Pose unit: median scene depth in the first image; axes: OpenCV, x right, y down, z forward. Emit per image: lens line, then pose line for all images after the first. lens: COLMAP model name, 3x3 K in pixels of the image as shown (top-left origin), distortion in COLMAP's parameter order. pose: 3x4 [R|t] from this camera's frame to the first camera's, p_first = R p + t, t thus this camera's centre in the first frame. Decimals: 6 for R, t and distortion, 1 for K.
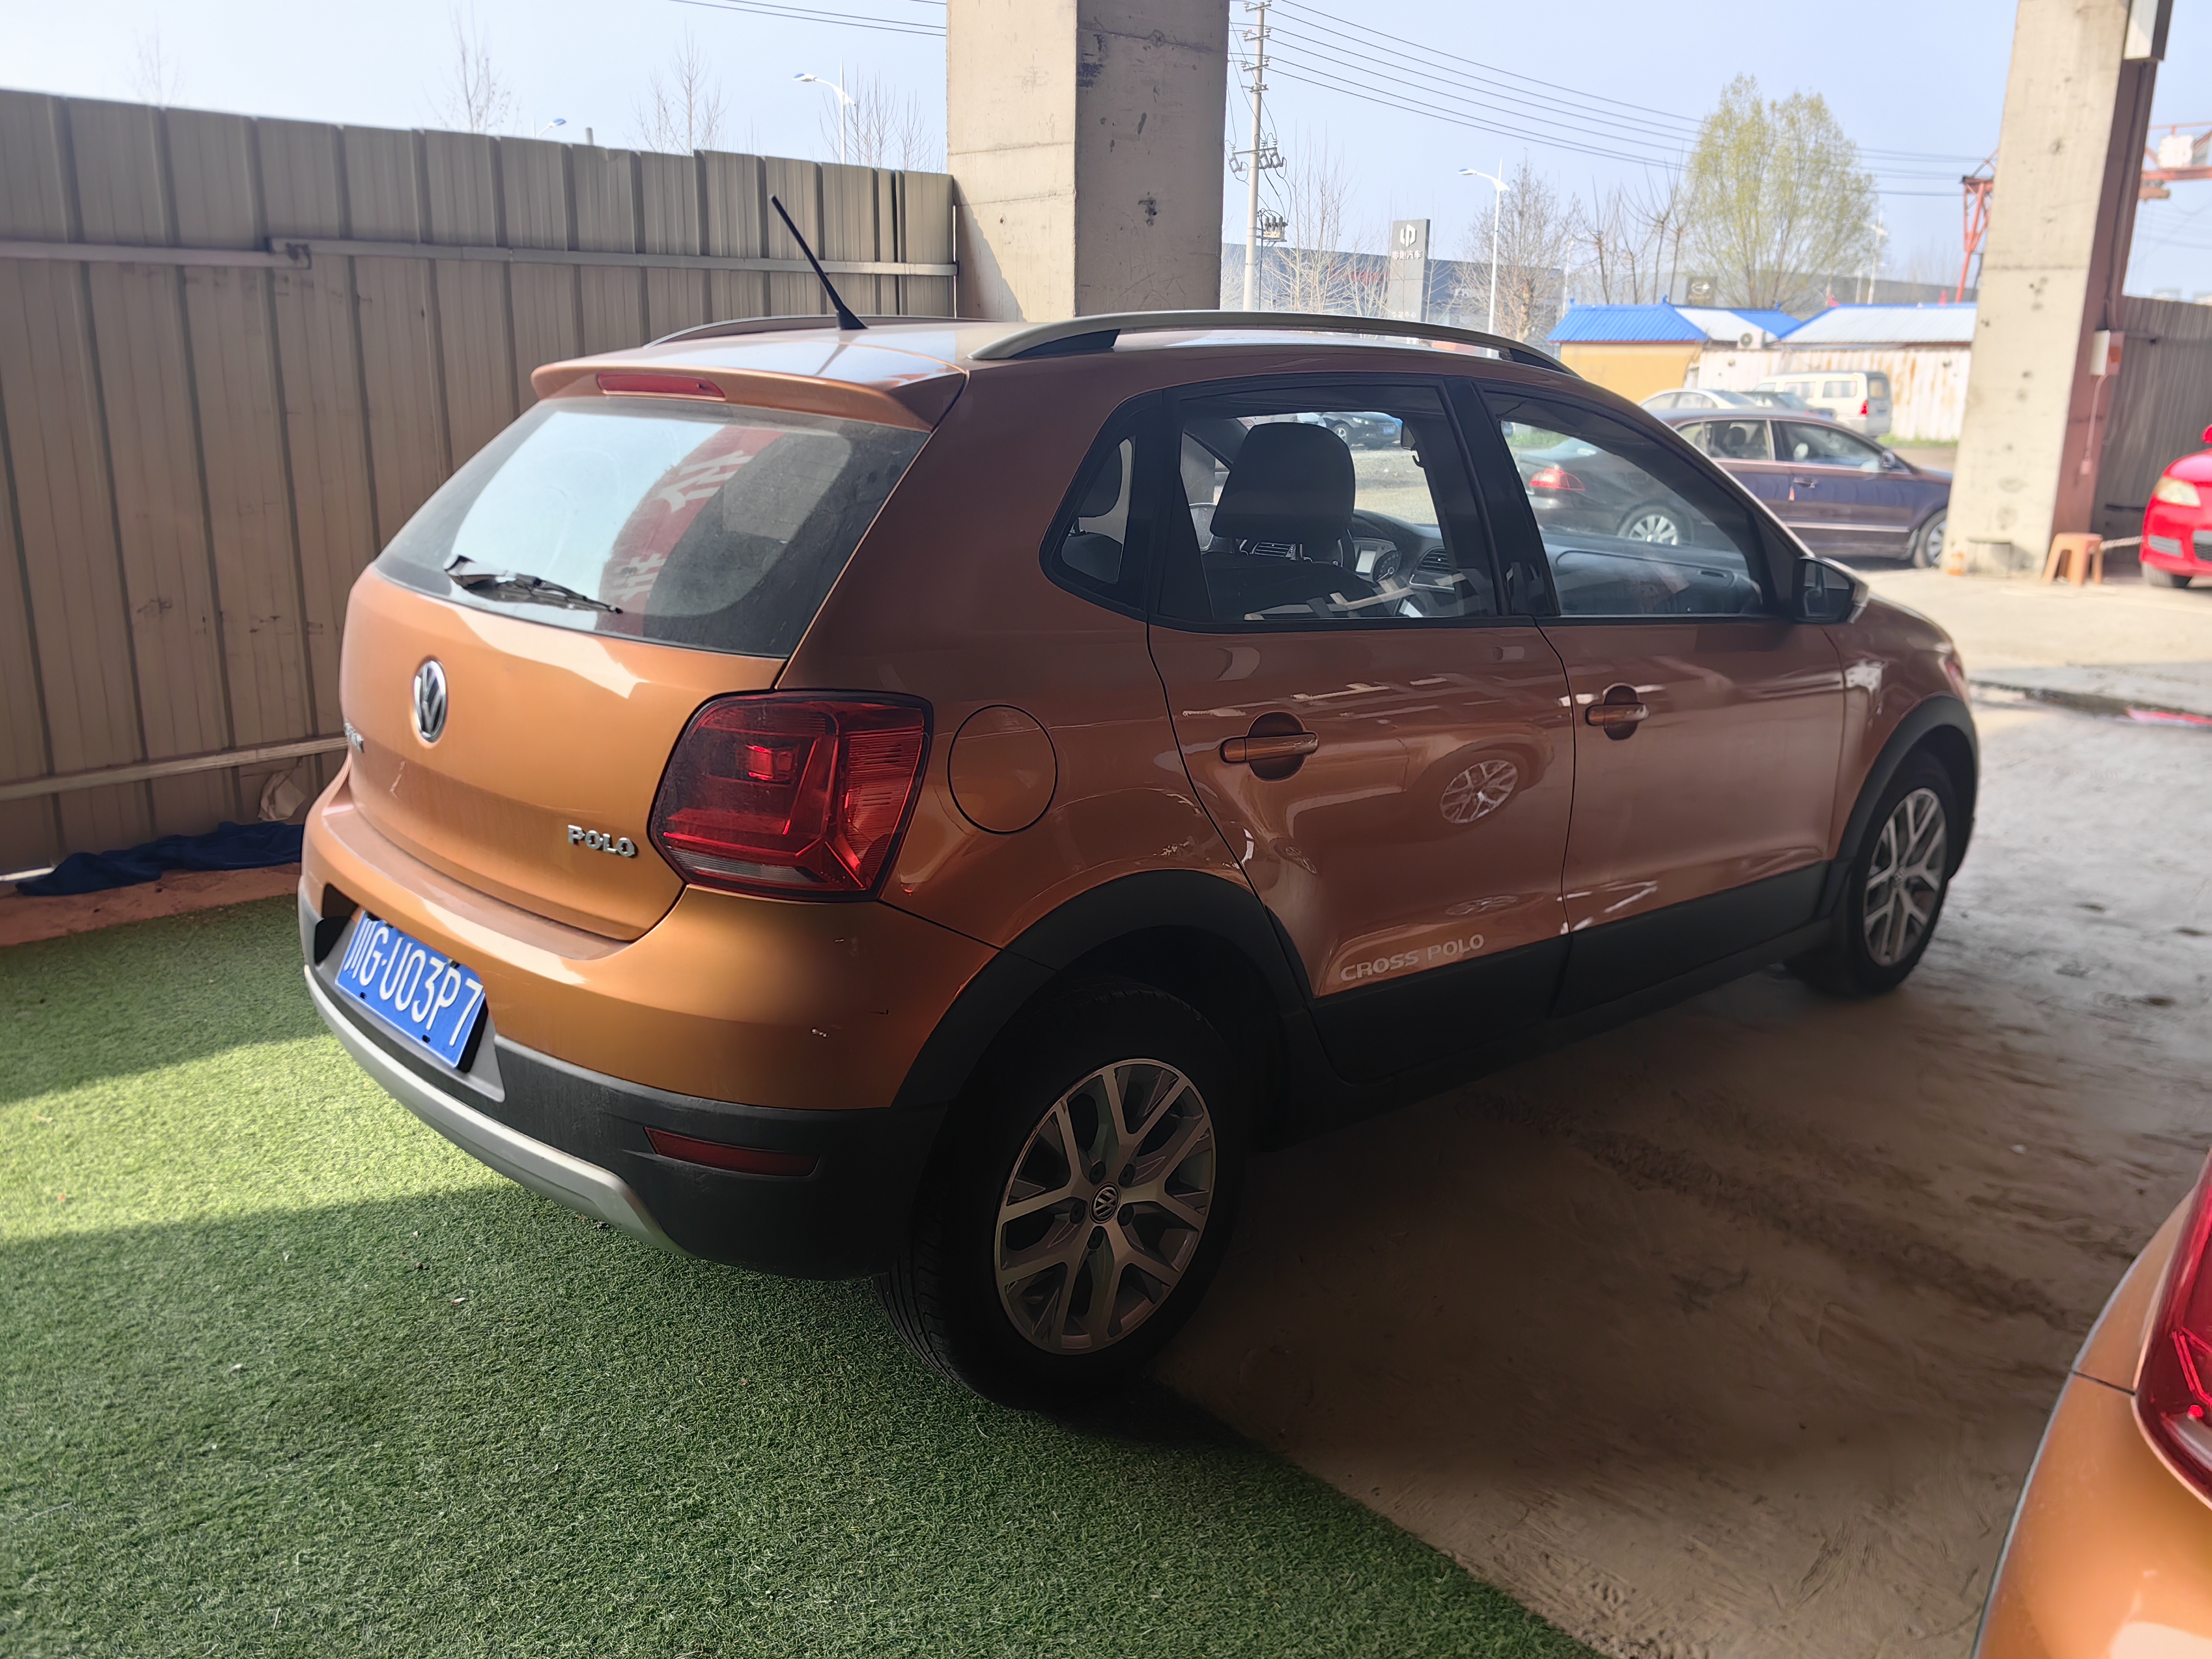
lens RADIAL K [[1735.1, 0, 1104.4], [0, 1735.1, 827.4], [0, 0, 1]] dist [0.033498, -0.050832]
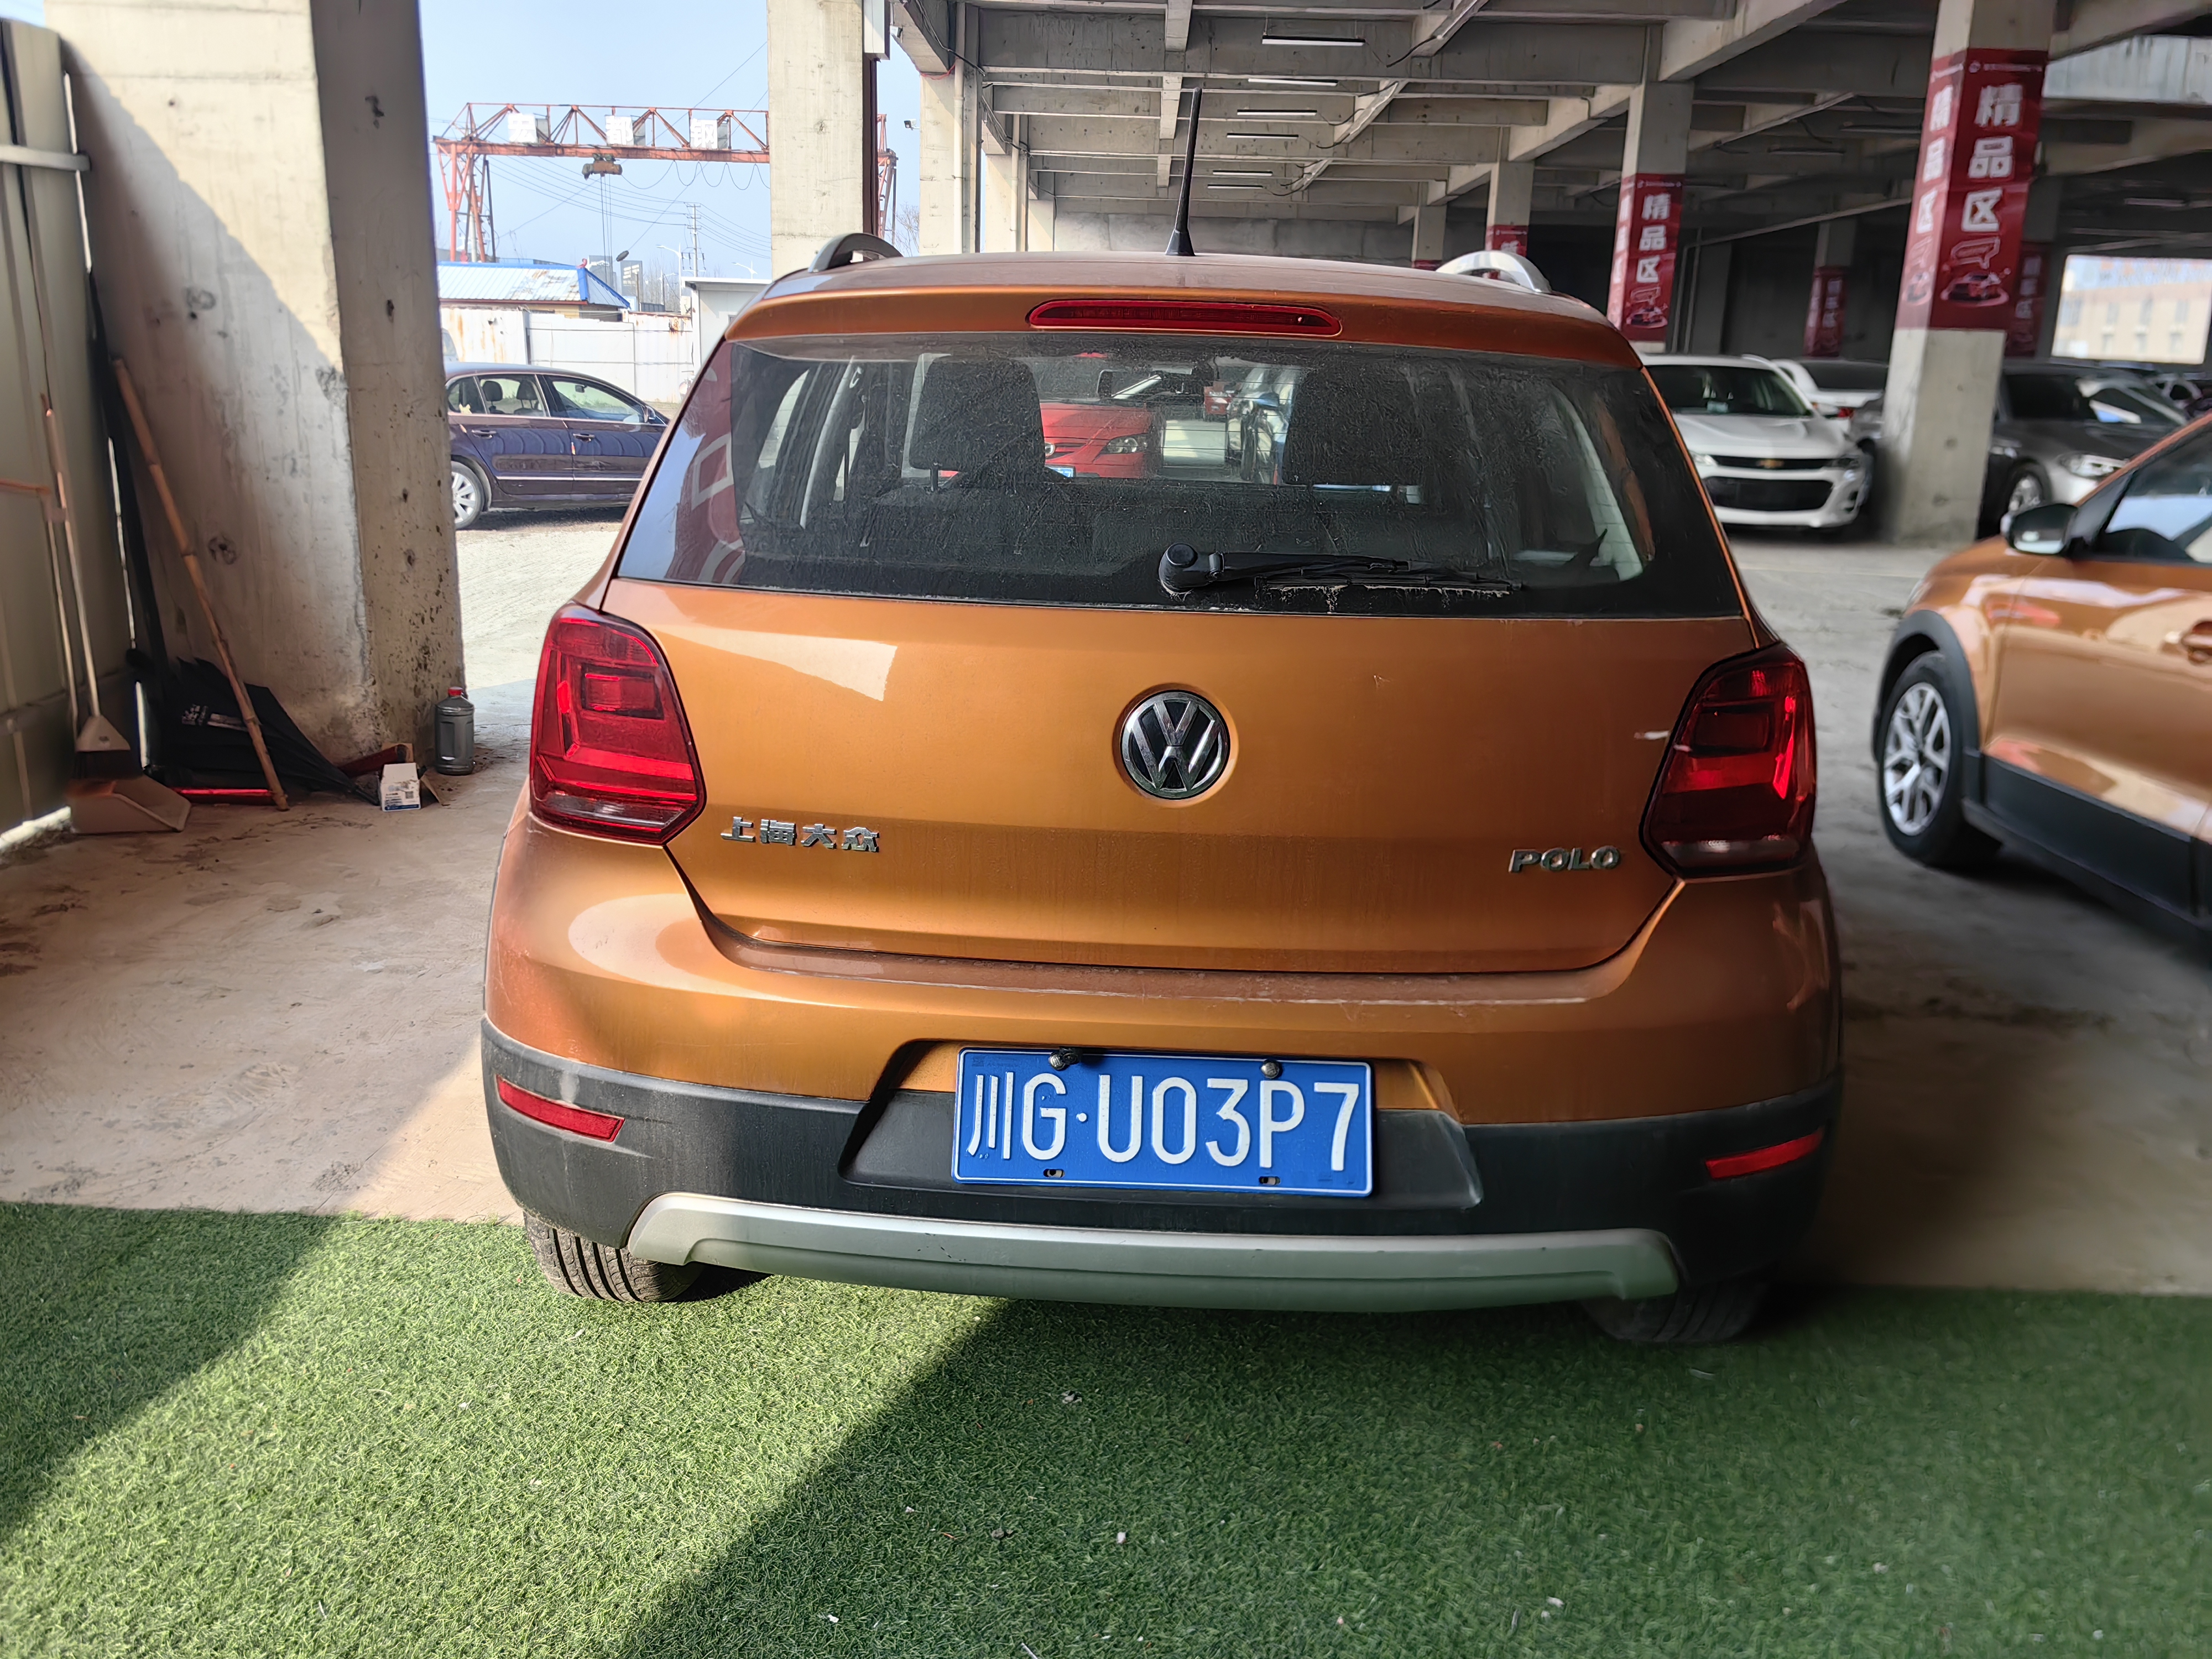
lens RADIAL K [[1735.1, 0, 1117.8], [0, 1735.1, 827.1], [0, 0, 1]] dist [0.033498, -0.050832]
pose [[0.688842, -0.183936, 0.701188, -0.181399], [0.167405, 0.981491, 0.093007, -0.021470], [-0.705318, 0.053315, 0.706884, 0.097520]]
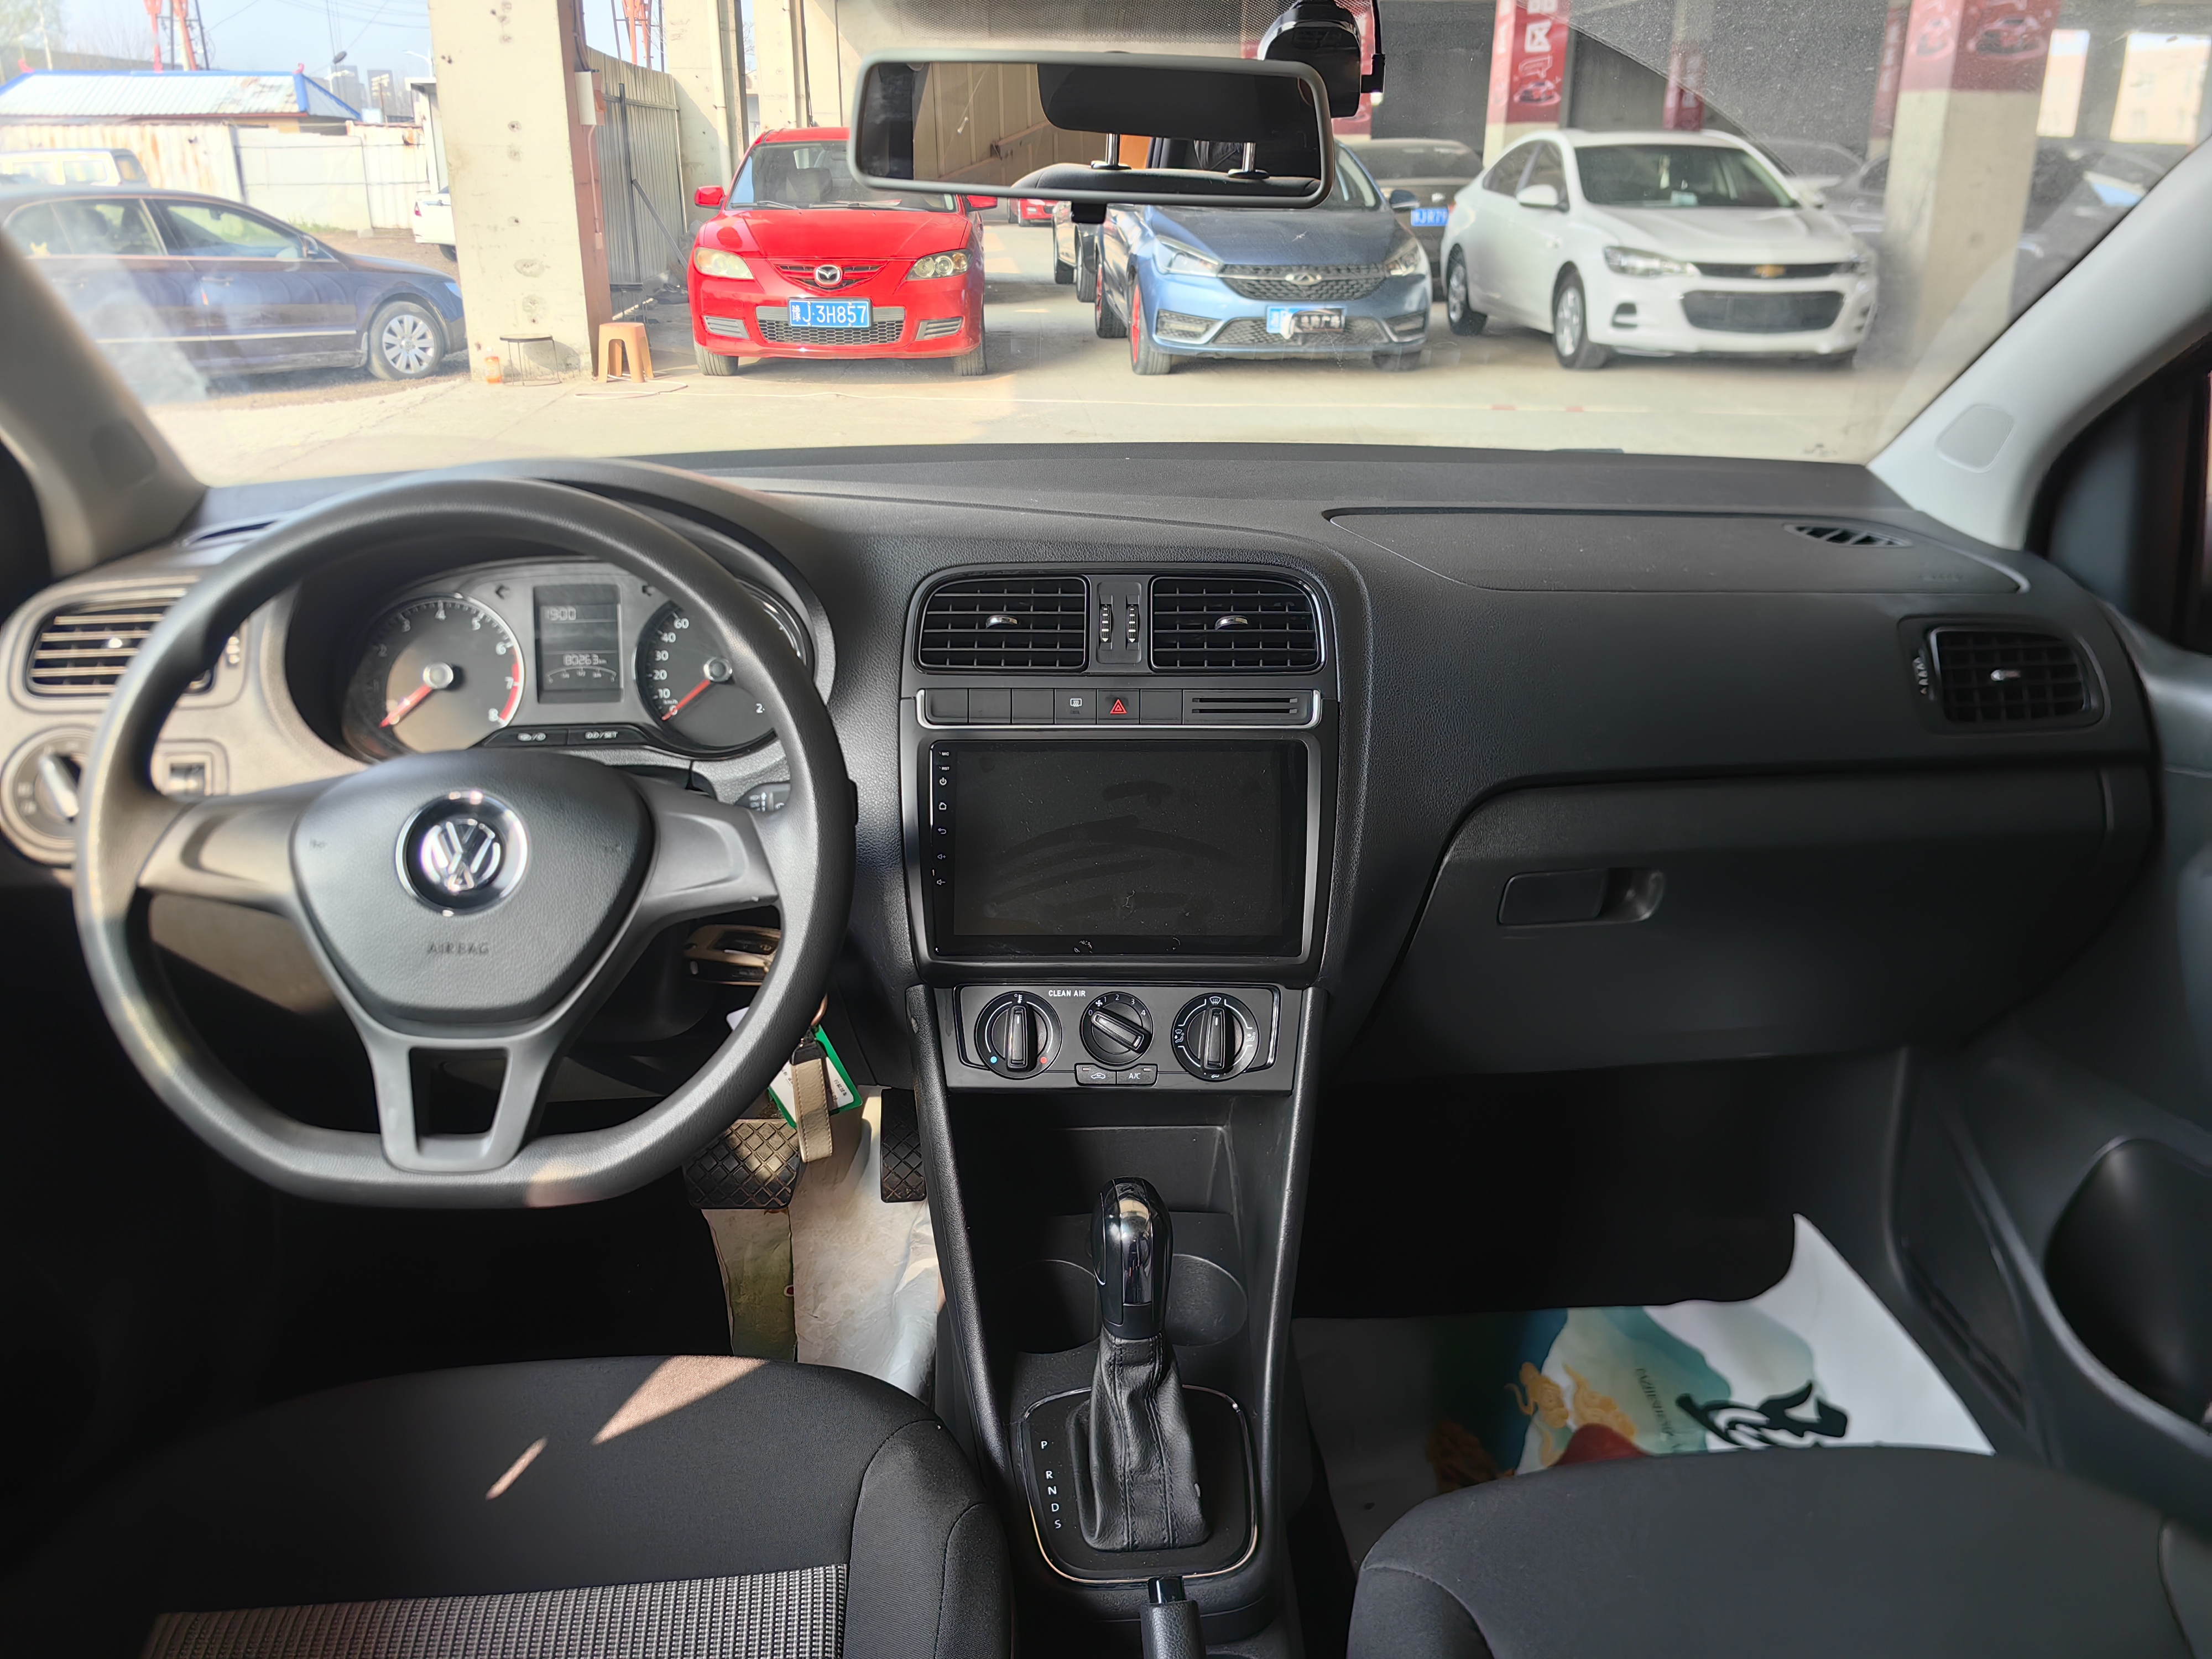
lens RADIAL K [[1735.1, 0, 1129.2], [0, 1735.1, 835.9], [0, 0, 1]] dist [0.033498, -0.050832]
pose [[0.602908, -0.297012, 0.740464, -0.001316], [0.208236, 0.954531, 0.213326, -0.057604], [-0.770156, 0.025576, 0.637343, 0.267594]]
